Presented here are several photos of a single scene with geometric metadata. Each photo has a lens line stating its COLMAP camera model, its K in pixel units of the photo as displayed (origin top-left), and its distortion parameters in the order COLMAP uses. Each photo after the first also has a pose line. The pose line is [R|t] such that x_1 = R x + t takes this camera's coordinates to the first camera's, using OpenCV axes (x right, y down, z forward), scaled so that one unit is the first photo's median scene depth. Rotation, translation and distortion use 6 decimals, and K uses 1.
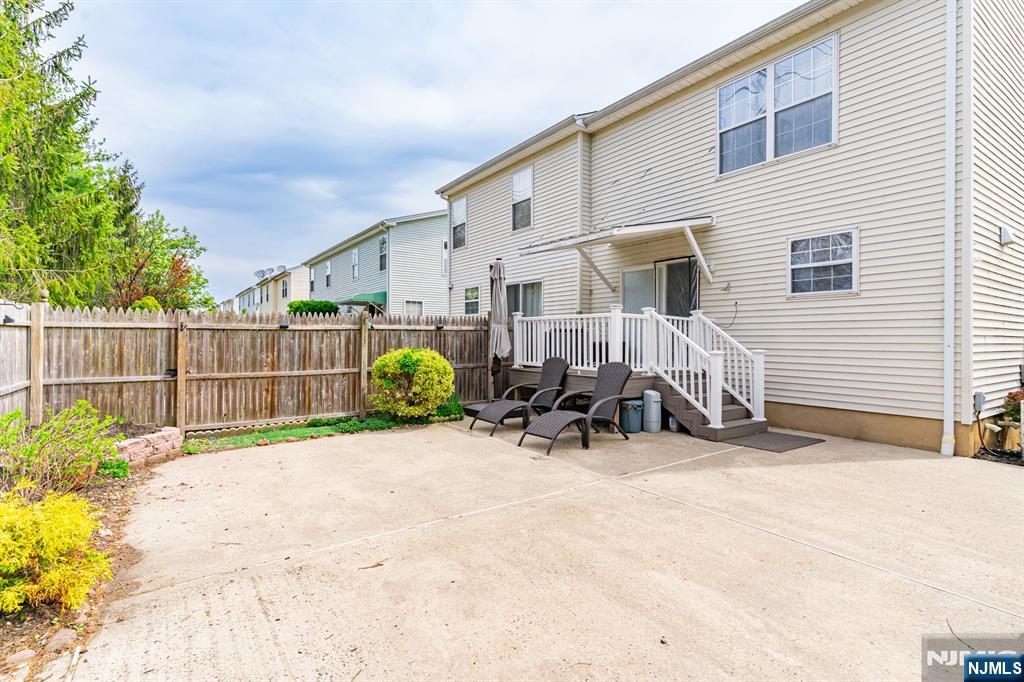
lens RADIAL K [[493.0, 0, 495.2], [0, 493.0, 340.0], [0, 0, 1]] dist [0.003359, -0.000443]
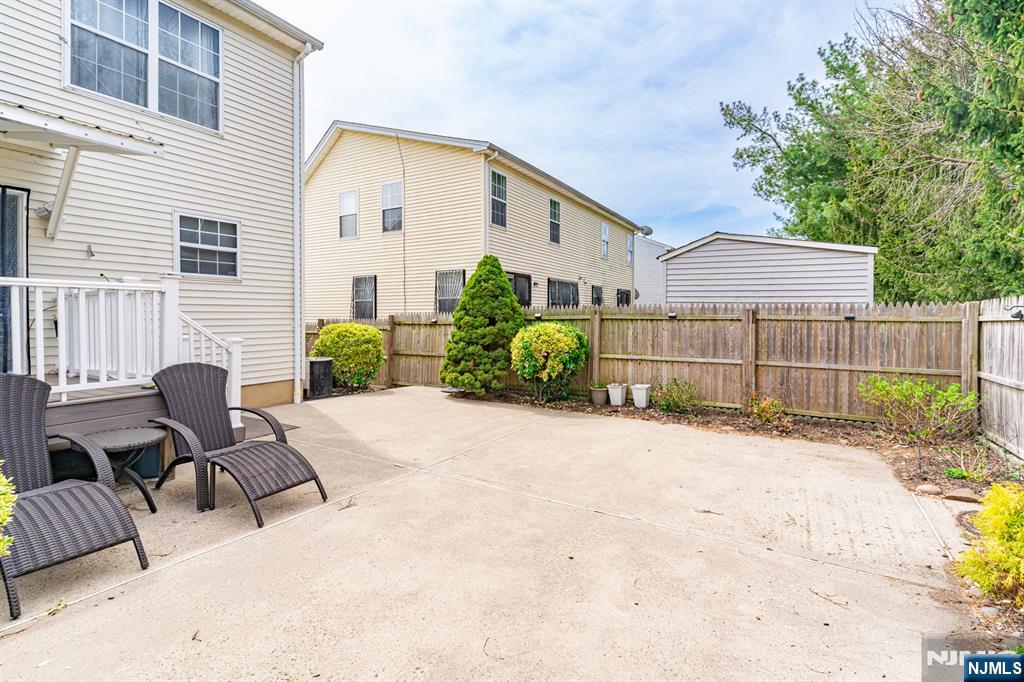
lens RADIAL K [[493.8, 0, 509.9], [0, 493.8, 320.6], [0, 0, 1]] dist [0.000503, -0.000050]
pose [[-0.438632, -0.011664, 0.898591, -0.546559], [0.002543, 0.999896, 0.014220, -0.019810], [-0.898663, 0.008522, -0.438557, 0.961440]]
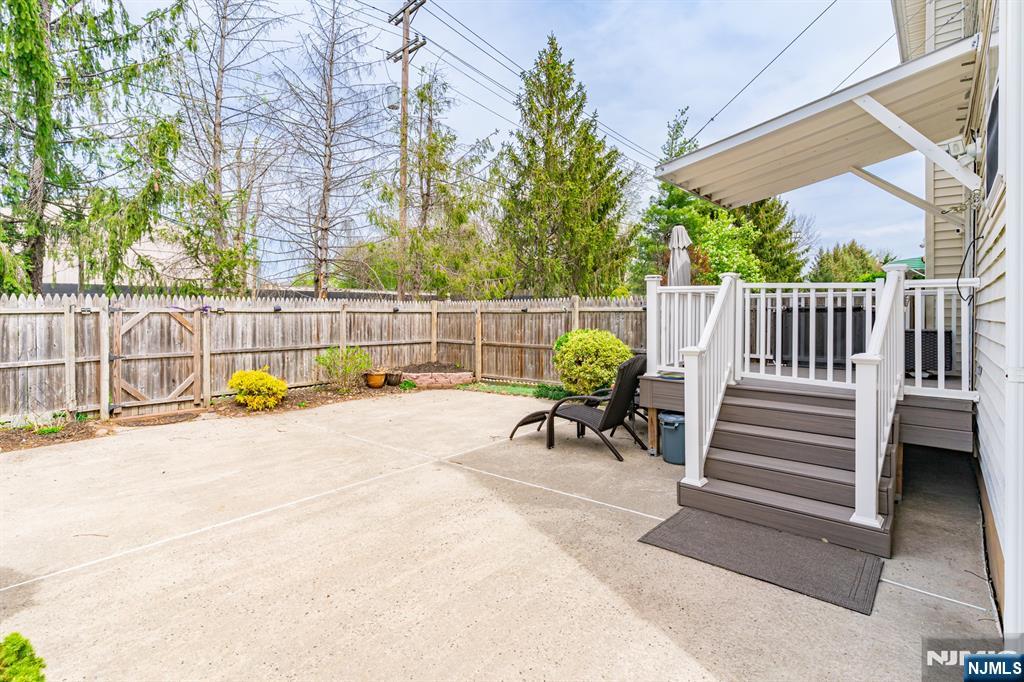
lens RADIAL K [[501.7, 0, 498.7], [0, 501.7, 316.6], [0, 0, 1]] dist [0.001169, 0.000334]
pose [[0.256314, 0.003366, -0.966588, 0.961716], [-0.007421, 0.999971, 0.001514, -0.012265], [0.966565, 0.006785, 0.256332, 0.647338]]
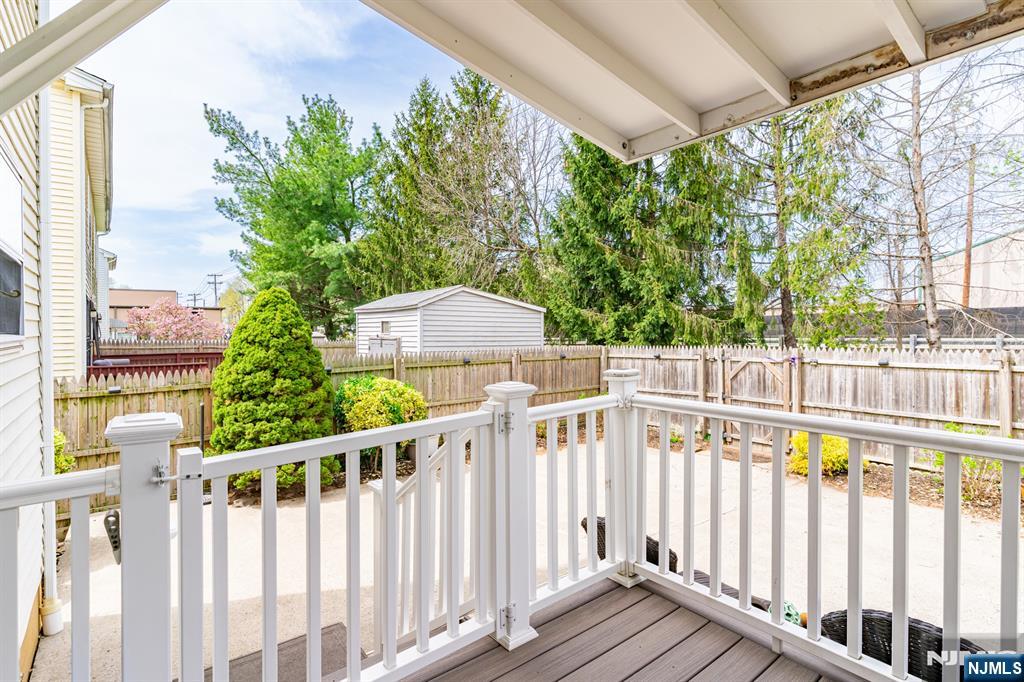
lens RADIAL K [[504.3, 0, 509.5], [0, 504.3, 333.0], [0, 0, 1]] dist [-0.001125, -0.000248]
pose [[-0.997292, 0.006005, -0.073295, 0.379784], [0.005019, 0.999894, 0.013633, -0.109419], [0.073369, 0.013228, -0.997217, 1.437626]]
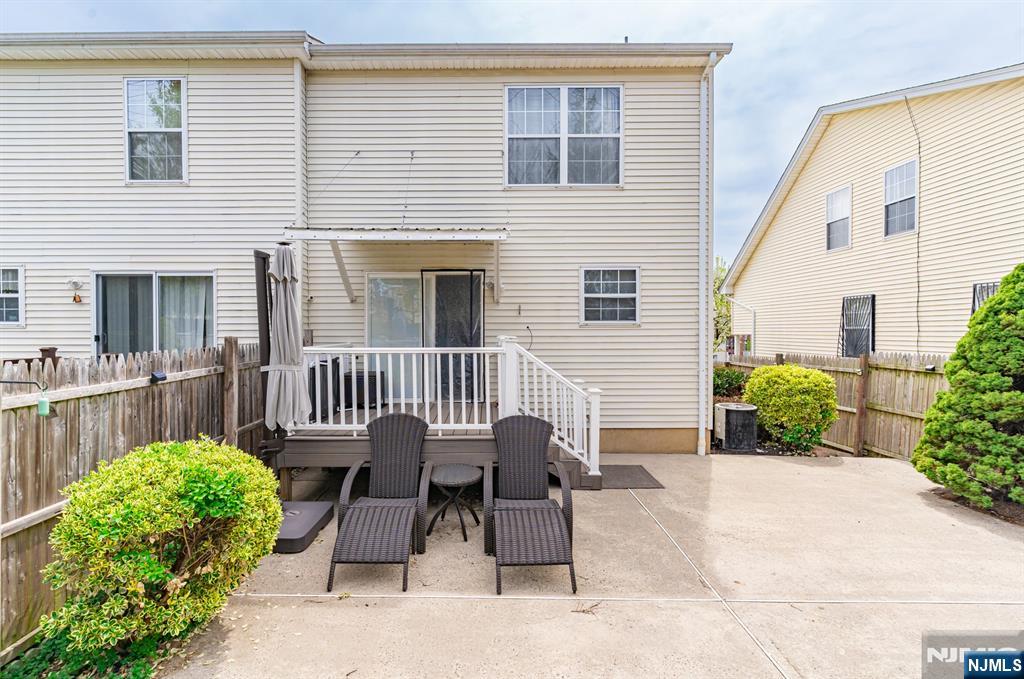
lens RADIAL K [[500.5, 0, 484.4], [0, 500.5, 338.9], [0, 0, 1]] dist [0.003175, 0.000419]
pose [[0.556417, -0.020535, 0.830649, -0.425565], [0.009214, 0.999786, 0.018545, -0.088831], [-0.830852, -0.002665, 0.556487, 0.670578]]
